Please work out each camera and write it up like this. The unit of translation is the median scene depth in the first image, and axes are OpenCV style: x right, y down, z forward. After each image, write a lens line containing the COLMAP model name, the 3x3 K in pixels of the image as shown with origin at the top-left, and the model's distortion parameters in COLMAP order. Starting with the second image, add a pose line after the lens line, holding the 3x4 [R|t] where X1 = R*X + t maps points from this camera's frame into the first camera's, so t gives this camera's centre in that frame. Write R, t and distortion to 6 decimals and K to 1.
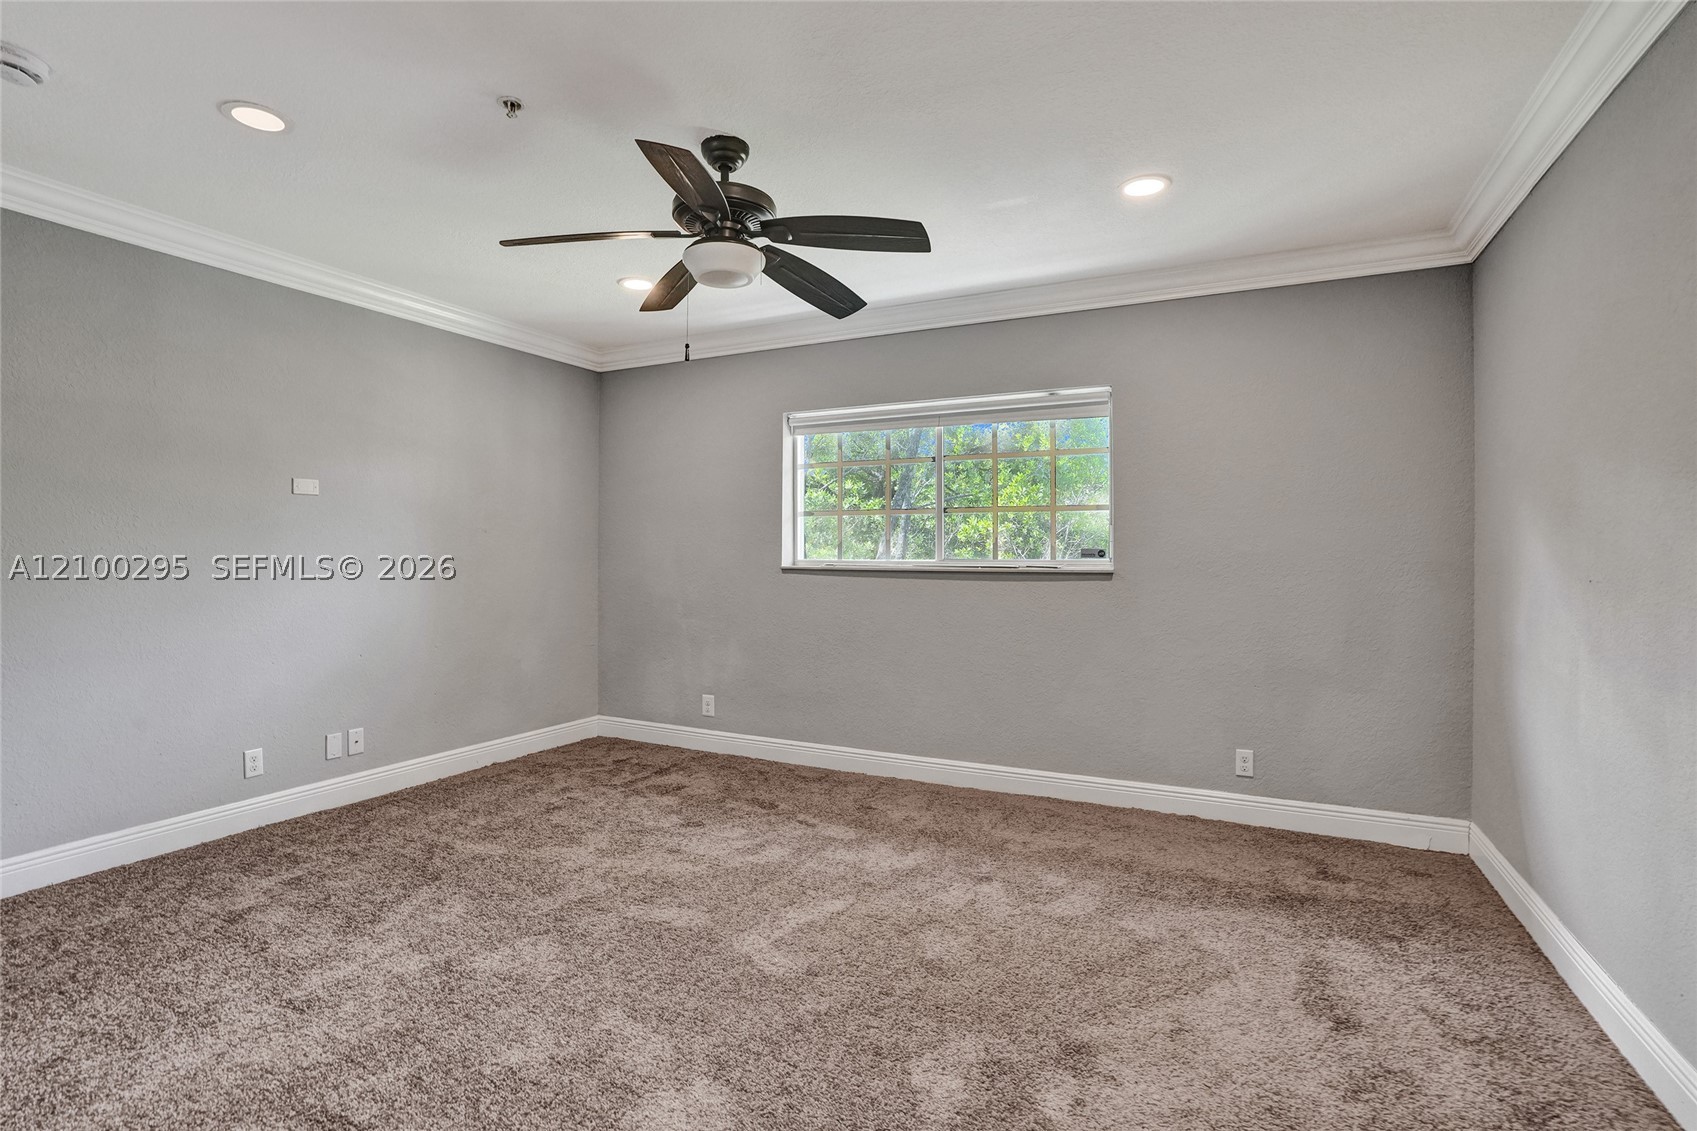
lens RADIAL K [[780.9, 0, 845.1], [0, 780.9, 550.9], [0, 0, 1]] dist [-0.060151, 0.019231]
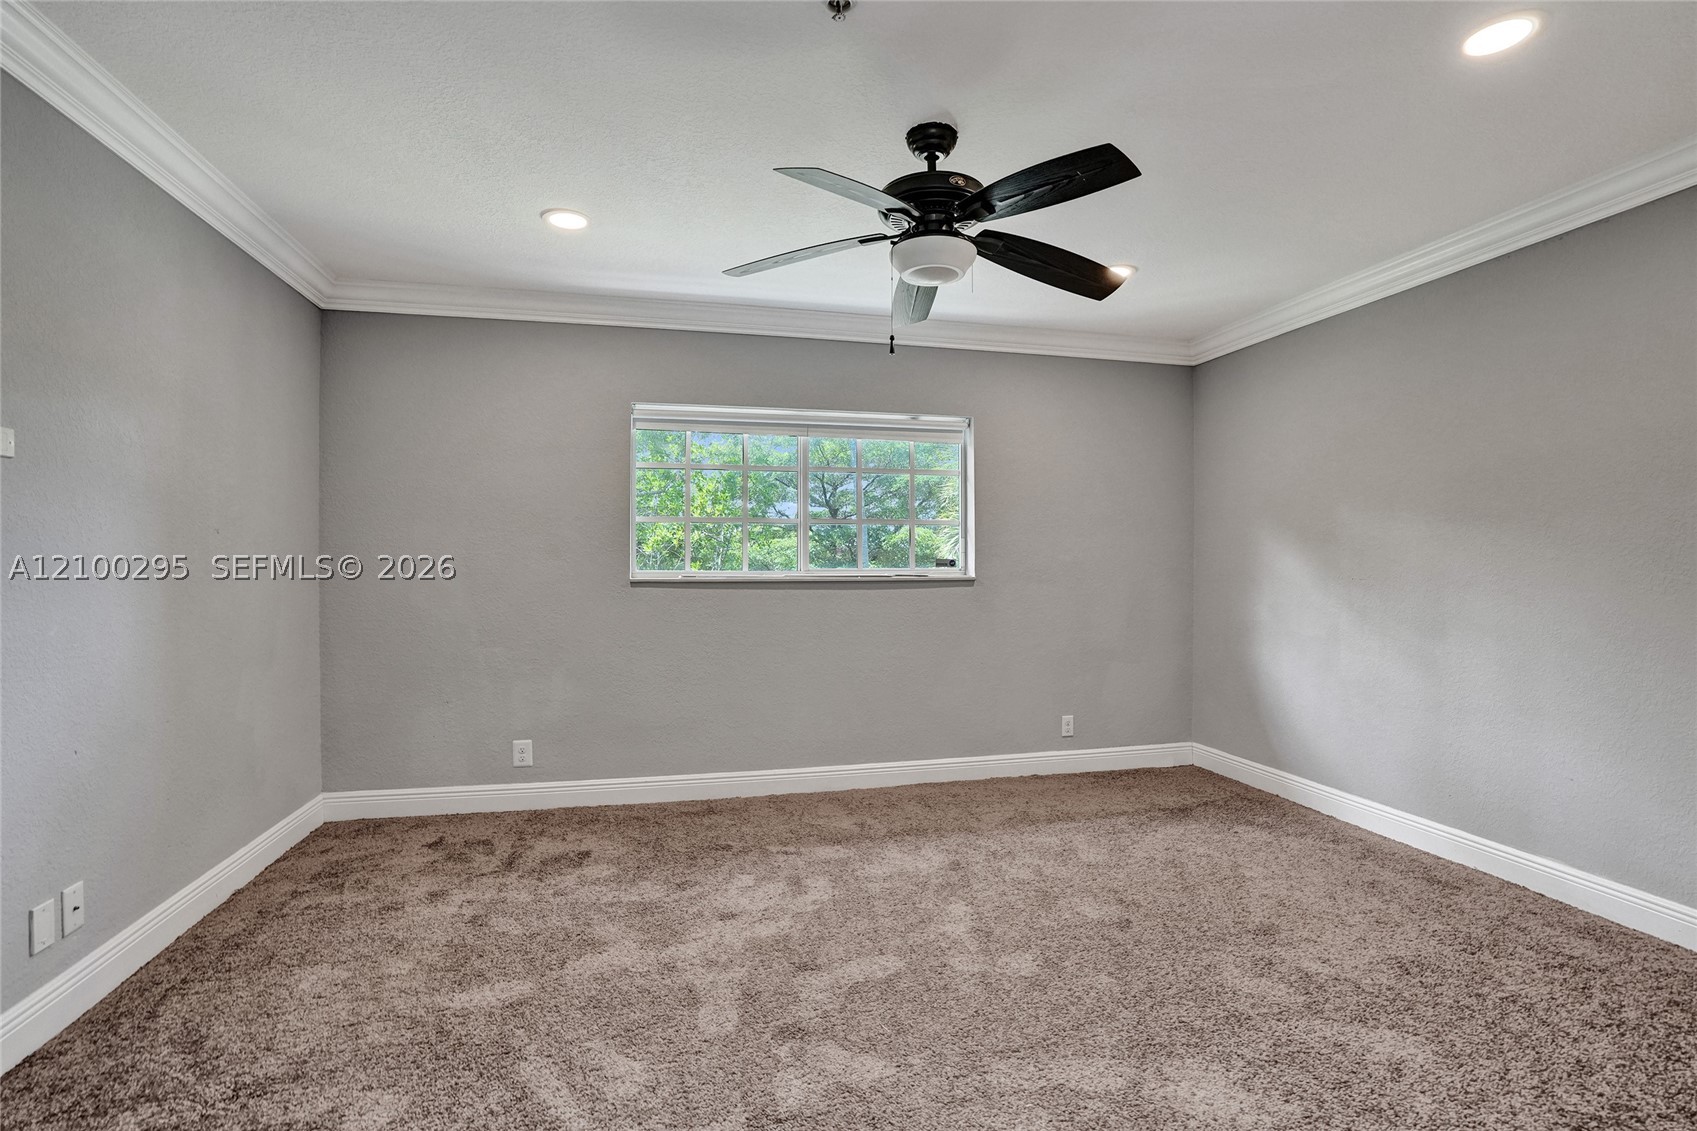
lens RADIAL K [[785.4, 0, 851.3], [0, 785.4, 566.5], [0, 0, 1]] dist [-0.061894, 0.019603]
pose [[0.761785, -0.004679, 0.647813, -0.569083], [-0.001806, 0.999955, 0.009345, -0.002465], [-0.647827, -0.008289, 0.761742, 0.227124]]
